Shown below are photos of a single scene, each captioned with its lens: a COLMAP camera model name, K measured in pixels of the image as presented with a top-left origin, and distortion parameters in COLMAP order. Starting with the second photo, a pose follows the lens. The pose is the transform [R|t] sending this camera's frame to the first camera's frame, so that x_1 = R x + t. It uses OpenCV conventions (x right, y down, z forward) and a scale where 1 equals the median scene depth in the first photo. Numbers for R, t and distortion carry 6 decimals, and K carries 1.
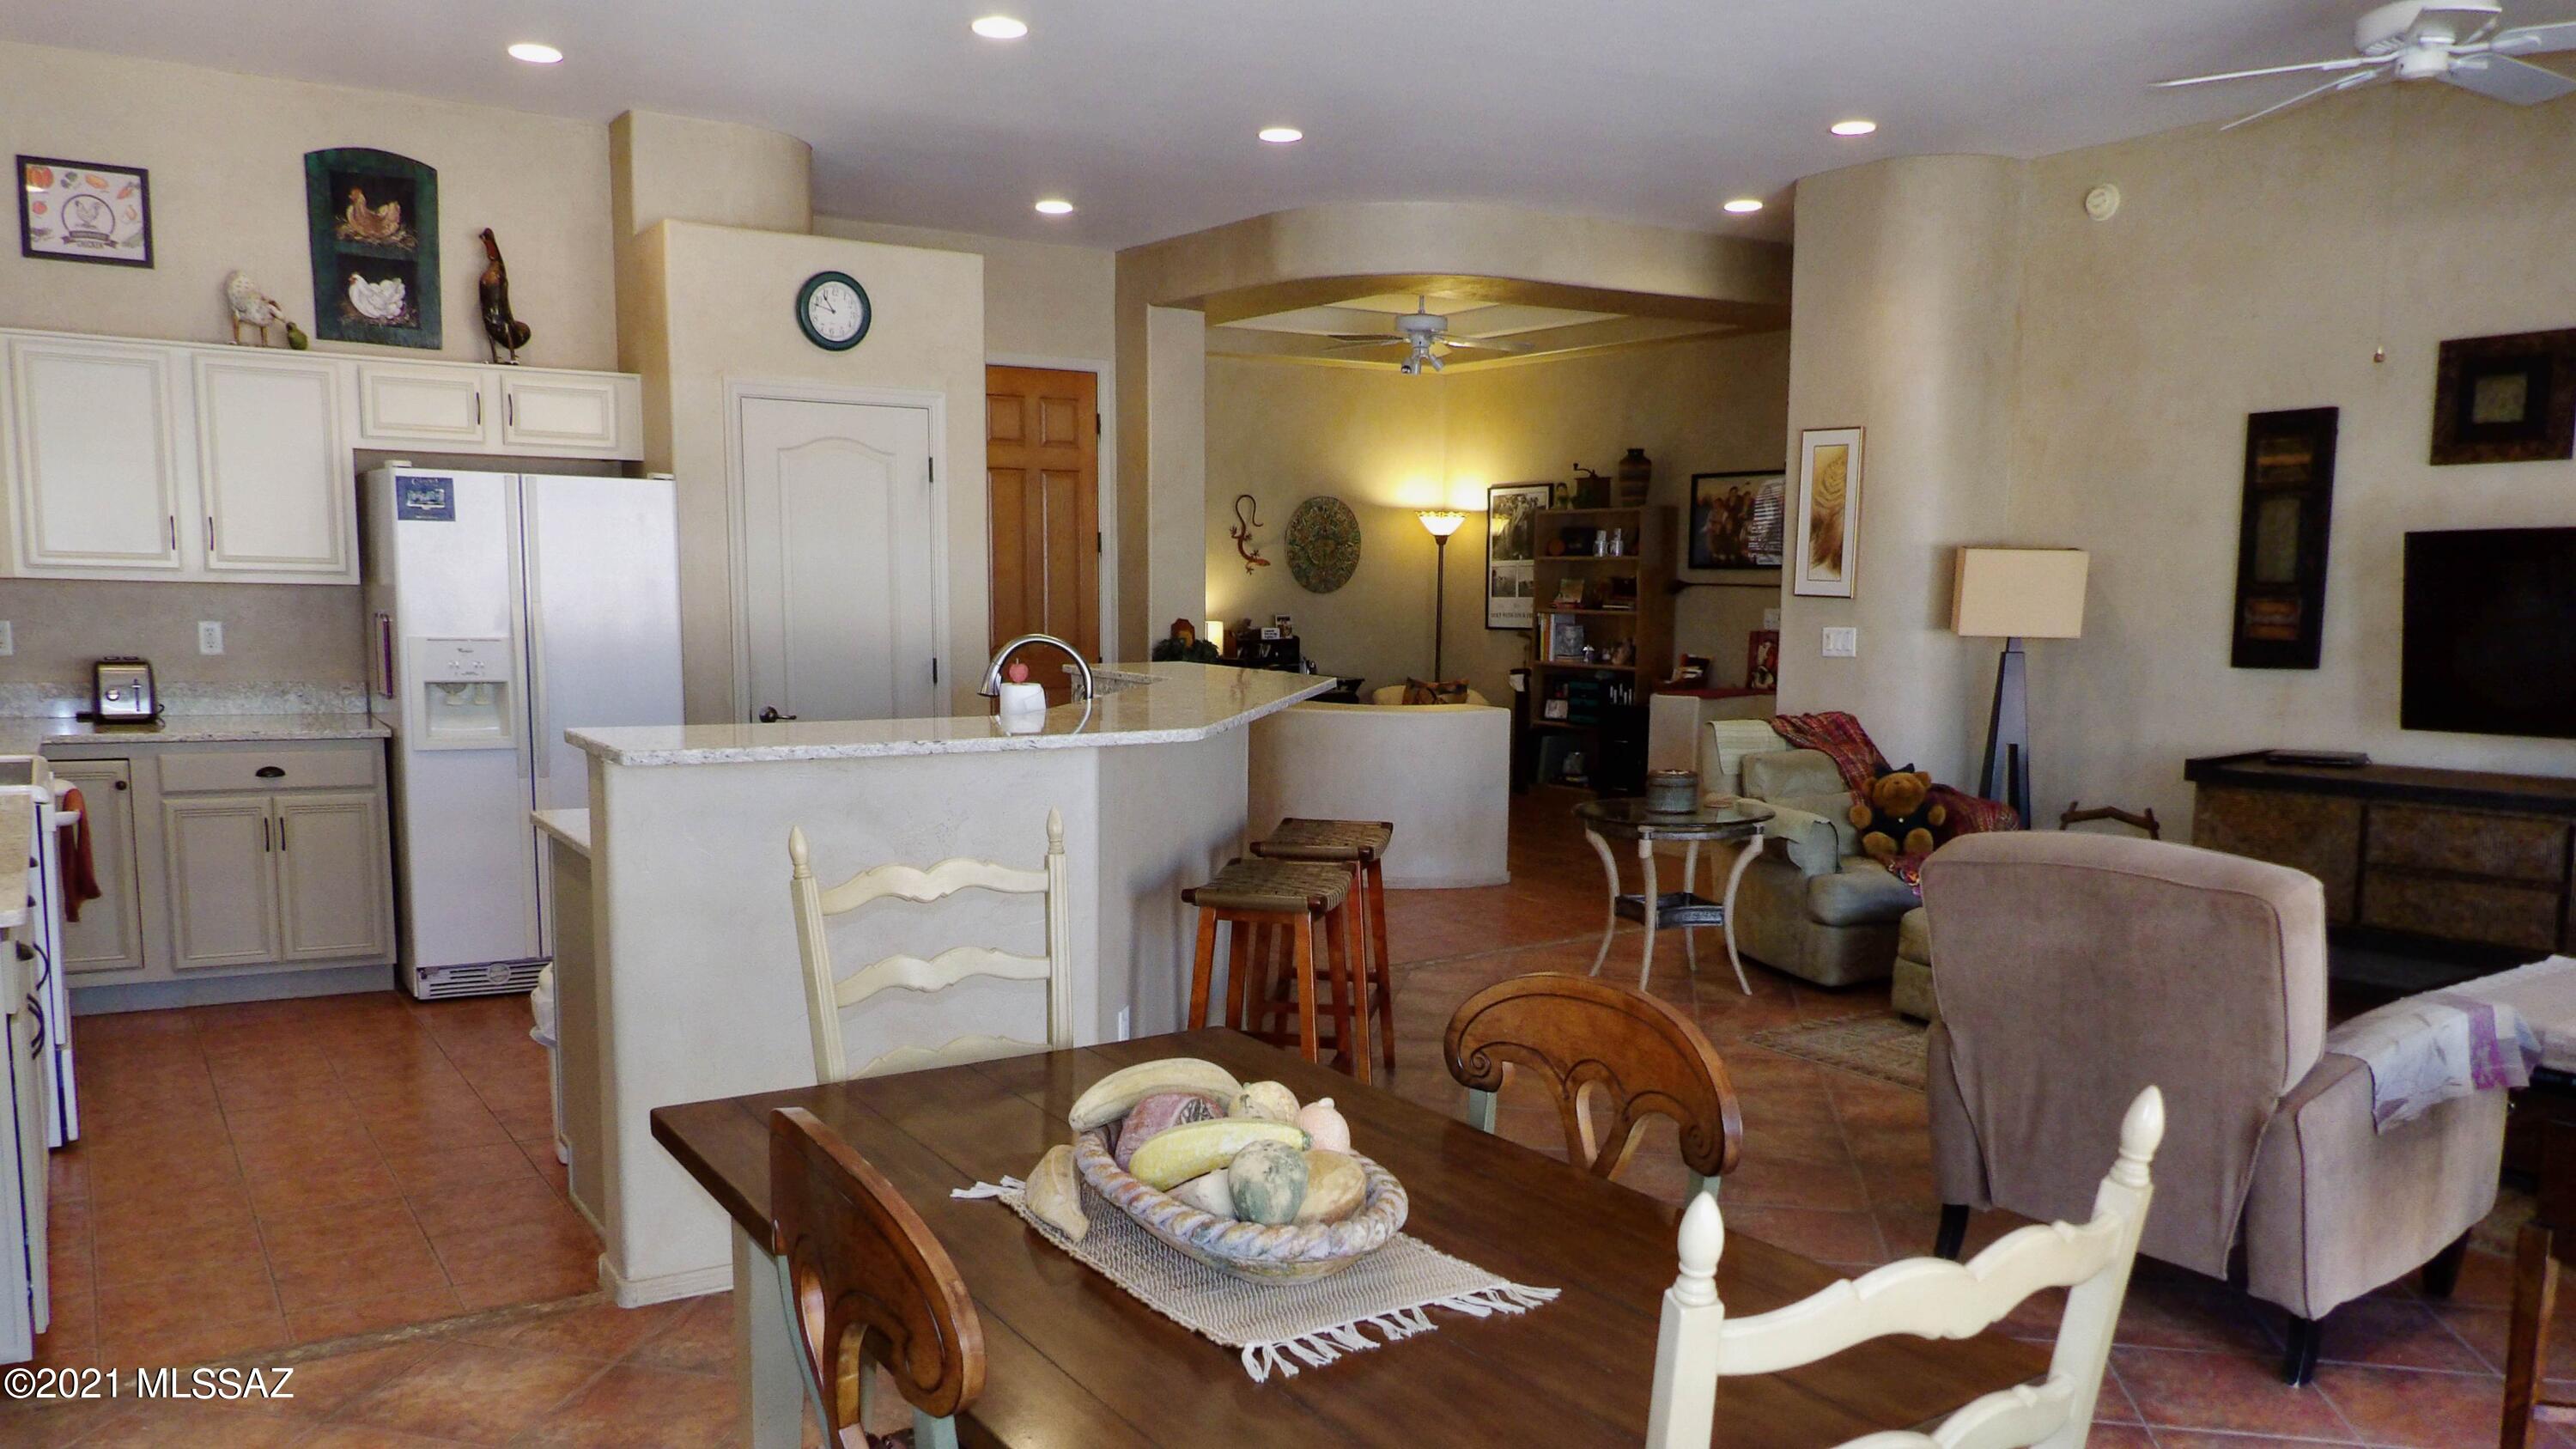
lens RADIAL K [[1848.3, 0, 1274.8], [0, 1848.3, 932.9], [0, 0, 1]] dist [-0.035142, 0.024515]
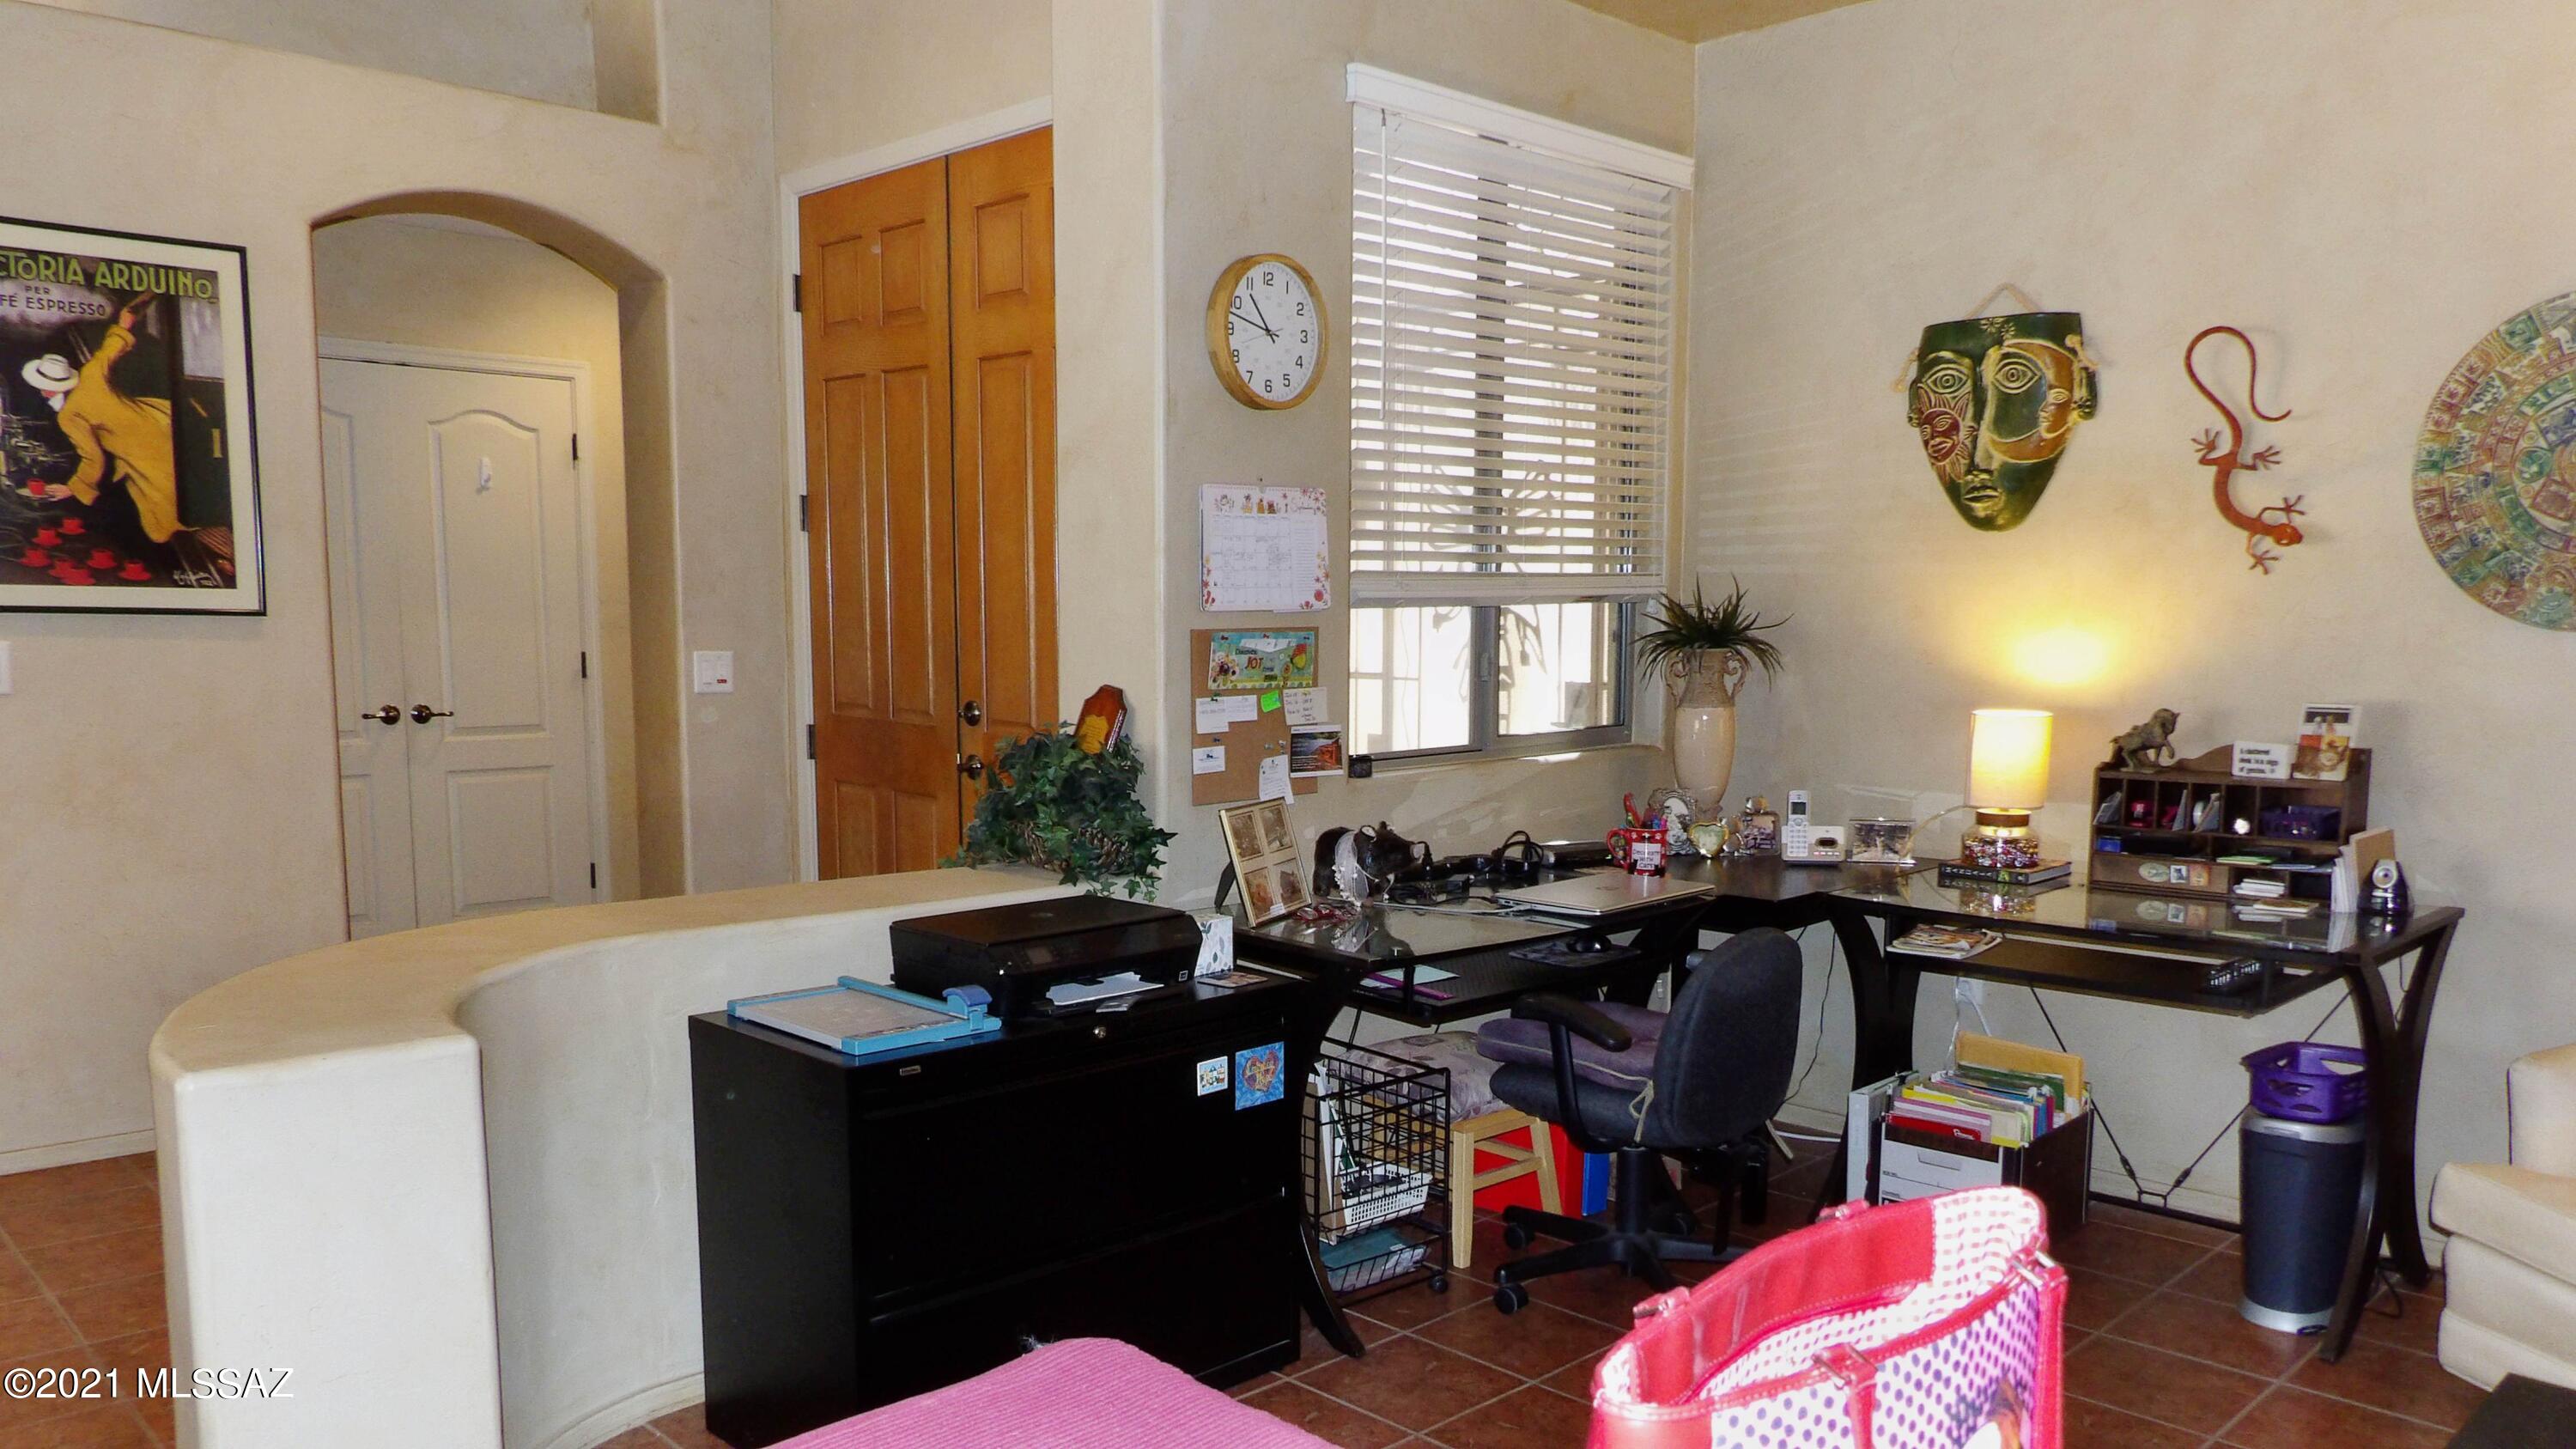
lens RADIAL K [[1891.9, 0, 1282.6], [0, 1891.9, 869.7], [0, 0, 1]] dist [0.001501, -0.004629]
pose [[0.164940, 0.111473, -0.979984, 0.522519], [-0.205535, 0.975664, 0.076388, -0.248775], [0.964650, 0.188821, 0.183838, 1.454067]]
